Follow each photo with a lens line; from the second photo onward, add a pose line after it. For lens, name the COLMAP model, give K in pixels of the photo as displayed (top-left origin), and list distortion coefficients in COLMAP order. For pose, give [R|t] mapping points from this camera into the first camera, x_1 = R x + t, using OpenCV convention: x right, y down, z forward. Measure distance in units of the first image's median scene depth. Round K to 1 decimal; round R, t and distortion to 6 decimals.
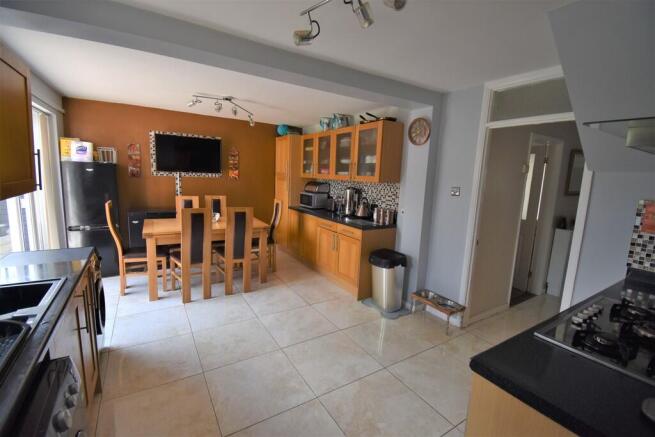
lens RADIAL K [[278.2, 0, 327.5], [0, 278.2, 218.5], [0, 0, 1]] dist [0.000245, -0.000040]
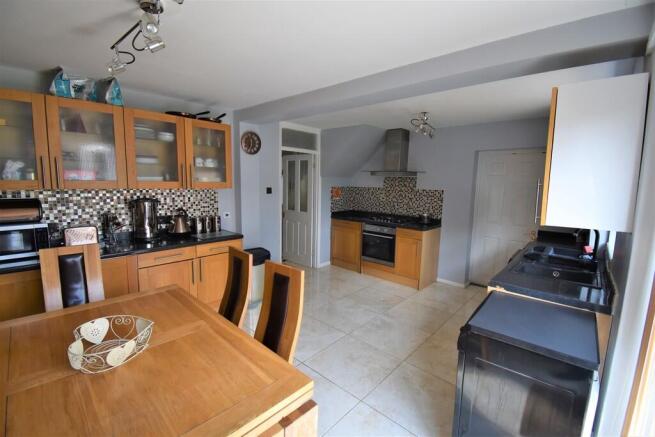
lens RADIAL K [[278.2, 0, 327.5], [0, 278.2, 218.5], [0, 0, 1]] dist [0.000245, -0.000040]
pose [[-0.245719, -0.168268, 0.954625, -1.101616], [0.120380, 0.971897, 0.202298, -0.236388], [-0.961837, 0.164627, -0.218557, 1.169515]]
